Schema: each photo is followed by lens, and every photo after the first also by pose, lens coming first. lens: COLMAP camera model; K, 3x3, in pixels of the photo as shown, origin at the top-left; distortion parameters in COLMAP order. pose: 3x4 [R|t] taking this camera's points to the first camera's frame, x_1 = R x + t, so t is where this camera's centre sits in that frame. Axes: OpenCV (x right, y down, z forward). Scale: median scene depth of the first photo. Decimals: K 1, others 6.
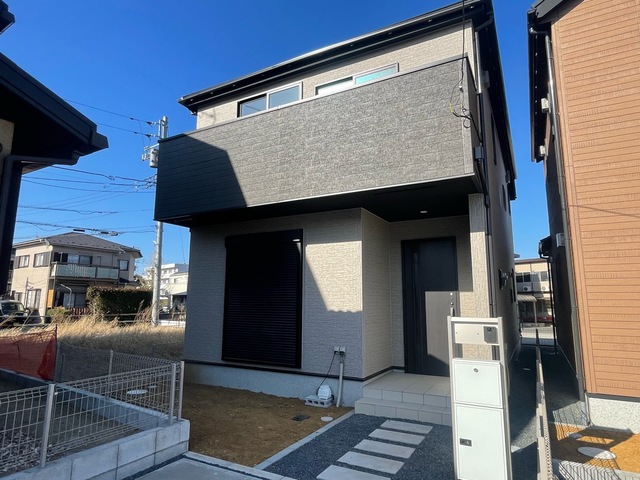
lens RADIAL K [[389.2, 0, 318.6], [0, 389.2, 239.6], [0, 0, 1]] dist [-0.002508, 0.000144]
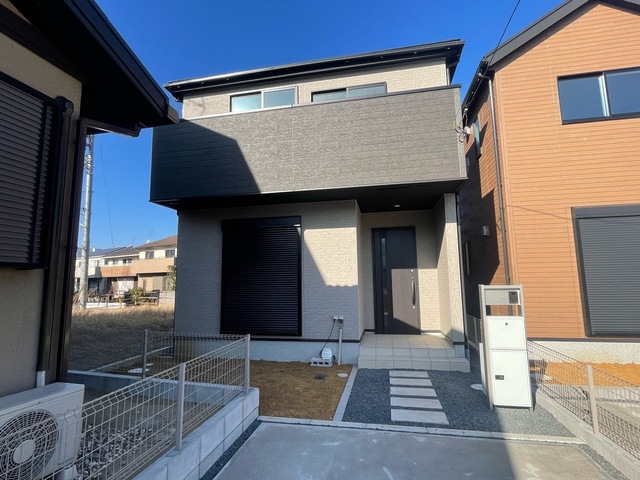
lens RADIAL K [[327.1, 0, 320.0], [0, 327.1, 240.0], [0, 0, 1]] dist [-0.001666, -0.000639]
pose [[0.954038, 0.017162, 0.299194, -0.299348], [-0.026999, 0.999221, 0.028773, 0.016261], [-0.298467, -0.035529, 0.953758, 0.065951]]
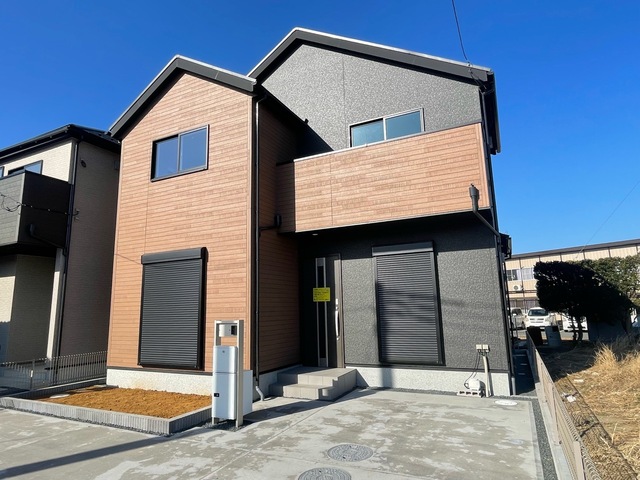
lens RADIAL K [[390.9, 0, 320.9], [0, 390.9, 236.9], [0, 0, 1]] dist [-0.001783, -0.000038]
pose [[0.998552, -0.022237, 0.048976, 1.252834], [0.023323, 0.999492, -0.021701, -0.090176], [-0.048469, 0.022812, 0.998564, -0.616890]]
